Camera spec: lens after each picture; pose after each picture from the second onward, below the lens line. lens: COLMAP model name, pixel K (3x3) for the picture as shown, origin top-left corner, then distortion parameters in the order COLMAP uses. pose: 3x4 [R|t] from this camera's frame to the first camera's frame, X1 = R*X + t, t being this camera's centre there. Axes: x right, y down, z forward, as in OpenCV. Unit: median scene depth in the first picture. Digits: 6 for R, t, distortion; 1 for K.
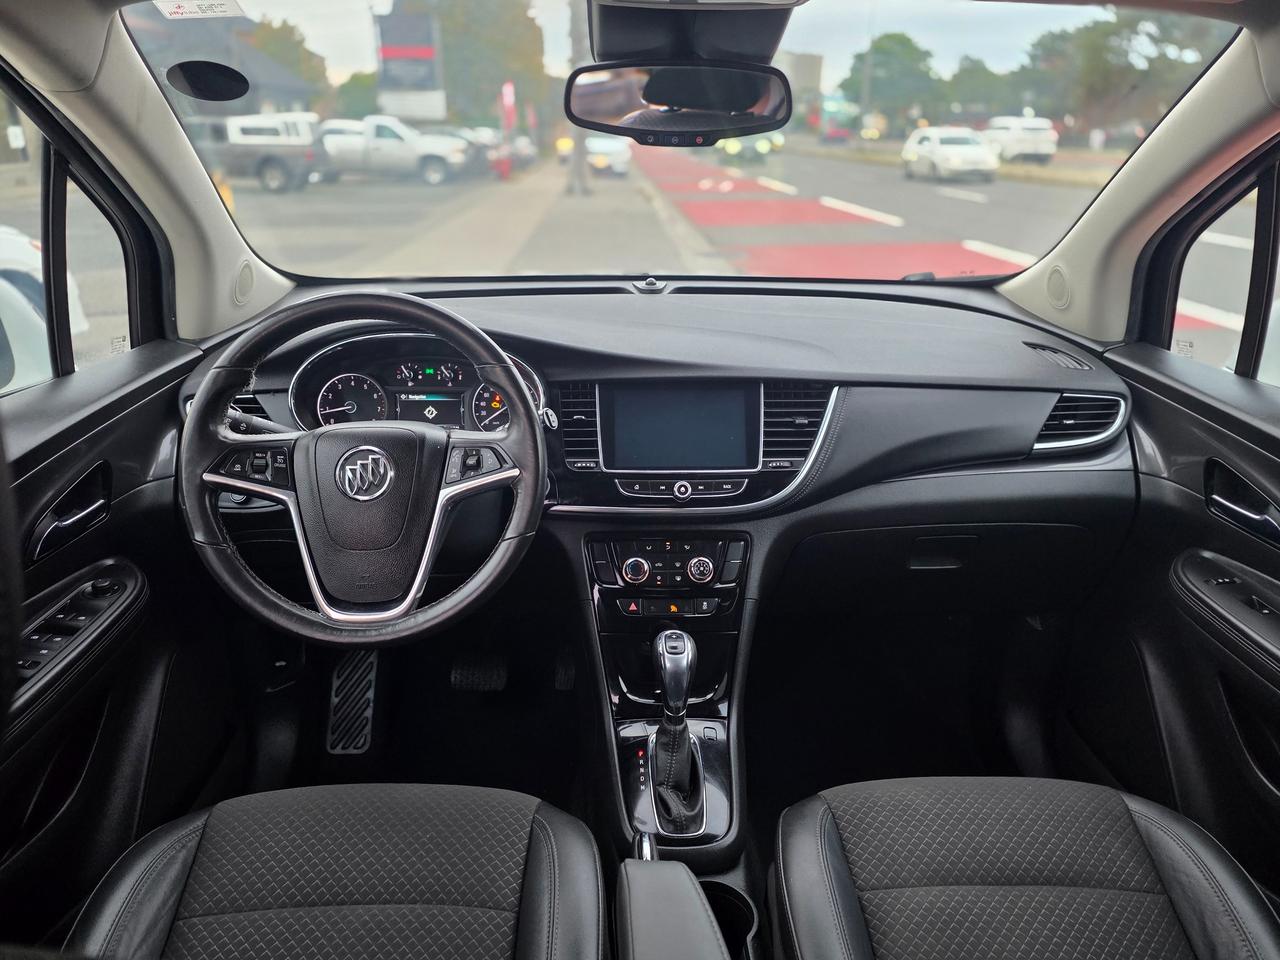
lens RADIAL K [[861.6, 0, 640.0], [0, 861.6, 480.0], [0, 0, 1]] dist [0.068065, -0.035874]
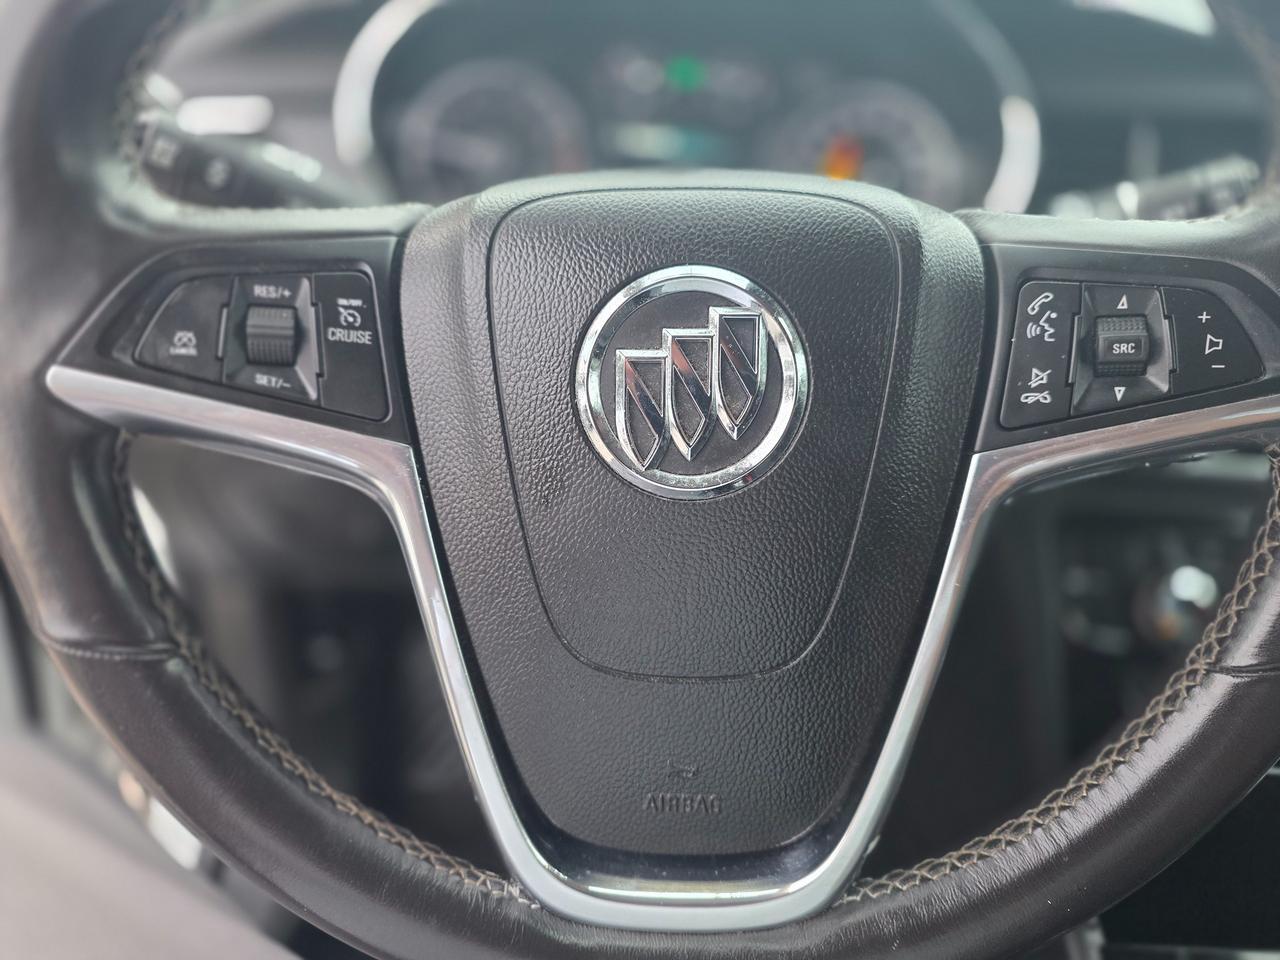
lens RADIAL K [[861.6, 0, 640.0], [0, 861.6, 480.0], [0, 0, 1]] dist [0.068065, -0.035874]
pose [[0.996515, 0.038721, -0.073883, -0.313849], [-0.022768, 0.978359, 0.205656, -0.029973], [0.080248, -0.203257, 0.975831, 0.763052]]
